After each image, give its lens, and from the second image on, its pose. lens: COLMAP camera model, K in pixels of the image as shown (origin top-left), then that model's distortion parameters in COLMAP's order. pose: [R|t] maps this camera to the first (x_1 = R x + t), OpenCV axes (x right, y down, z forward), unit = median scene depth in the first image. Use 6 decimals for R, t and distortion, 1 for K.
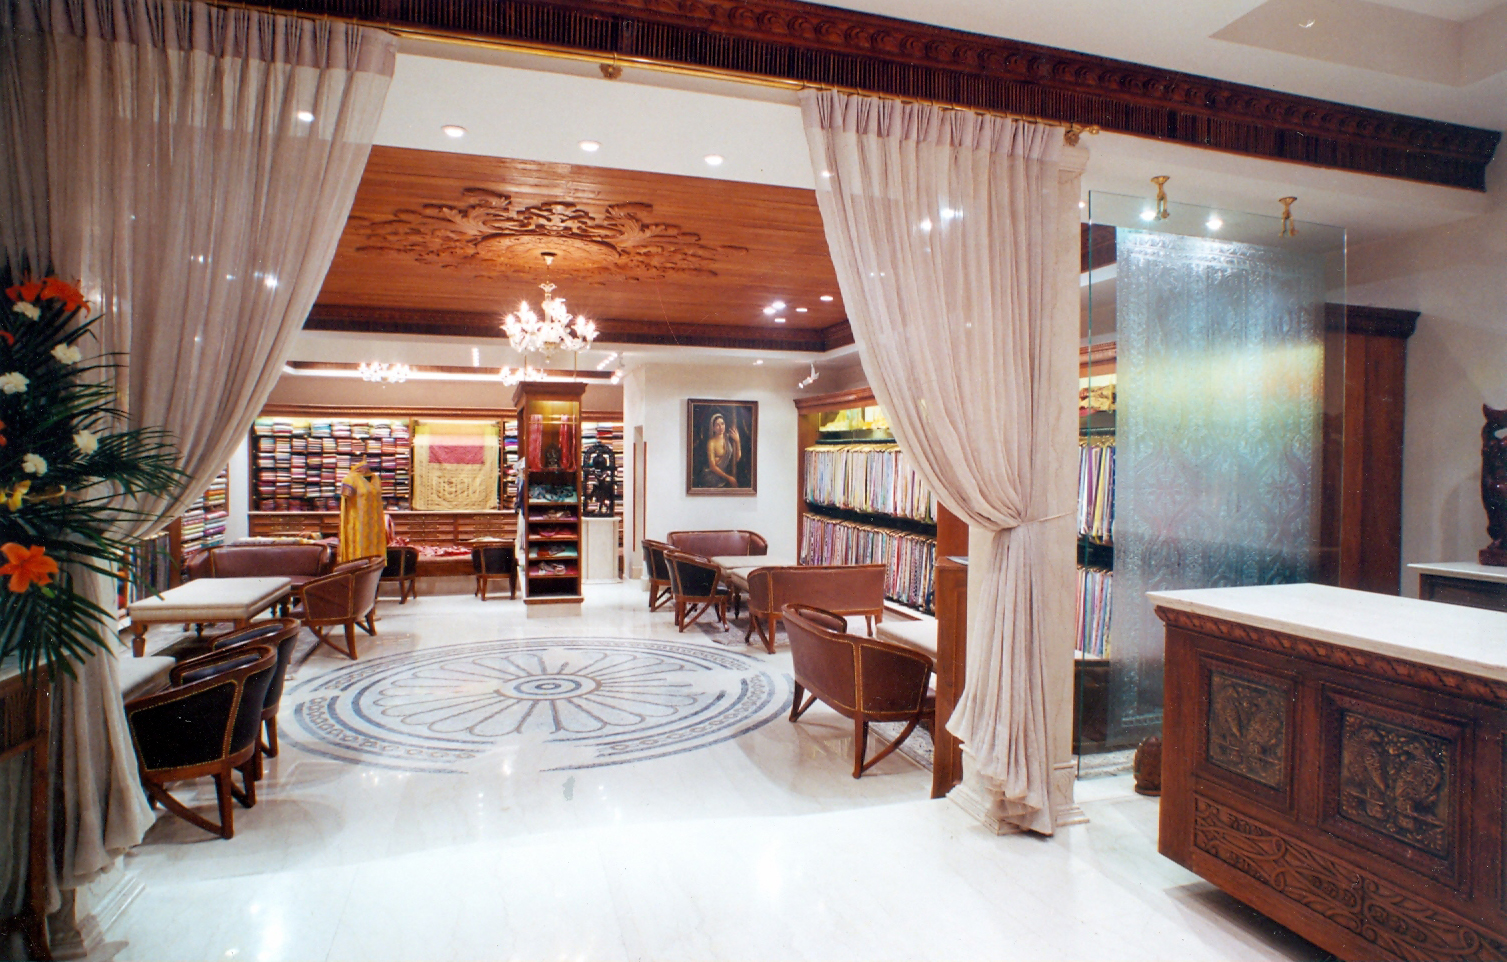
lens RADIAL K [[853.3, 0, 753.5], [0, 853.3, 481.0], [0, 0, 1]] dist [-0.064887, 0.051500]
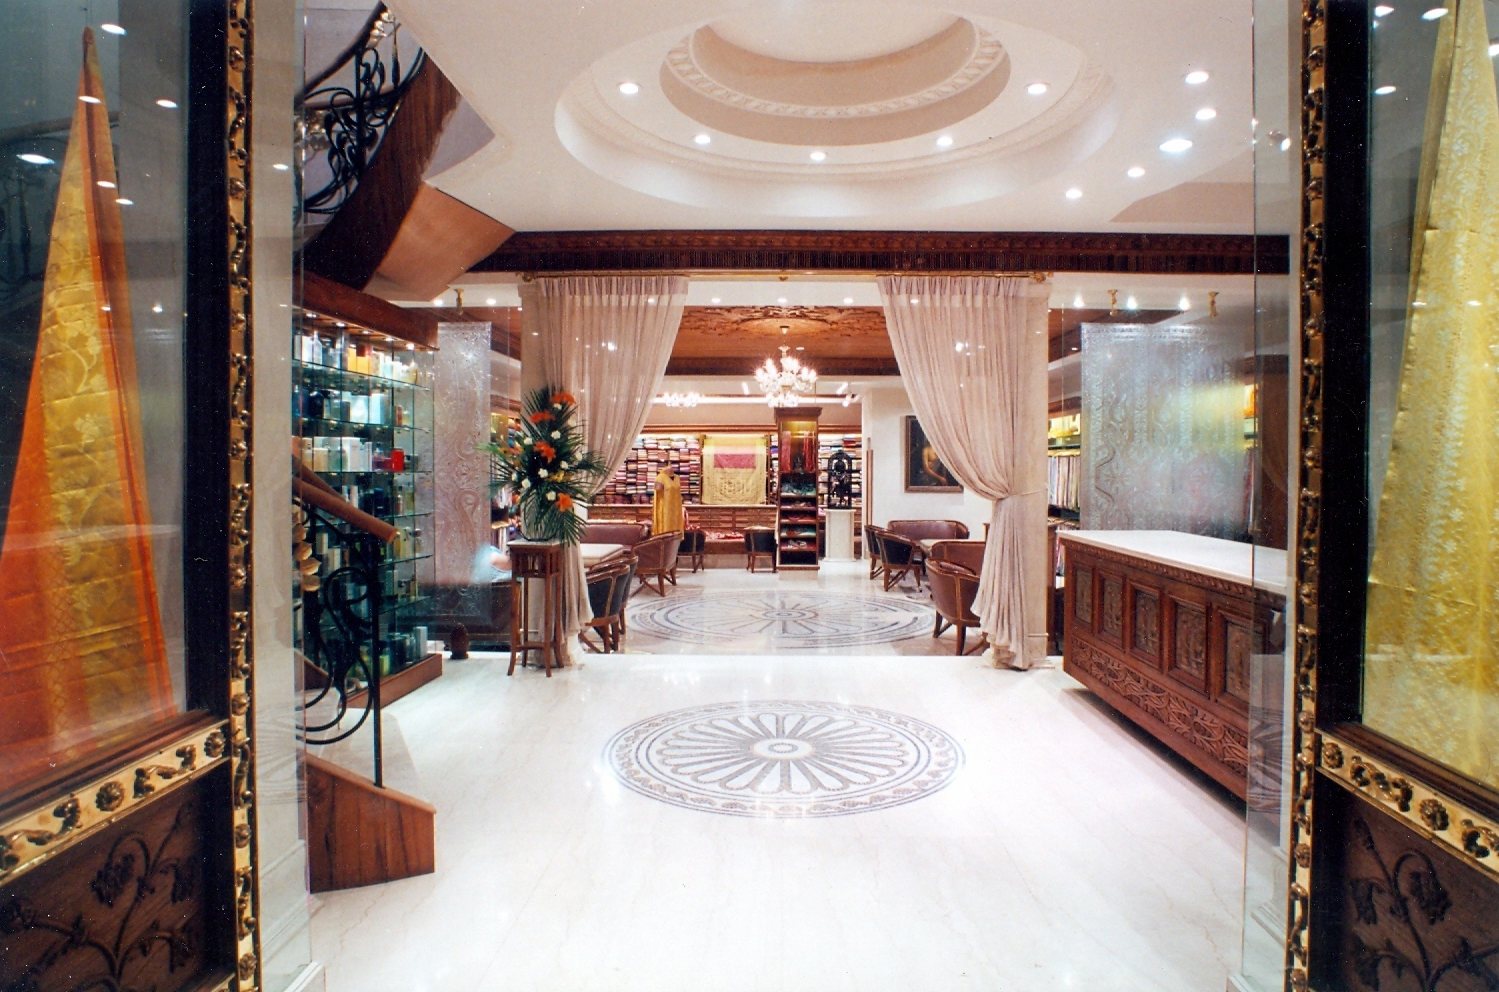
lens RADIAL K [[745.0, 0, 753.8], [0, 745.0, 490.4], [0, 0, 1]] dist [-0.000932, -0.000100]
pose [[0.950820, 0.004482, -0.309712, 0.064791], [-0.001502, 0.999950, 0.009858, 0.005135], [0.309741, -0.008908, 0.950779, -0.152749]]
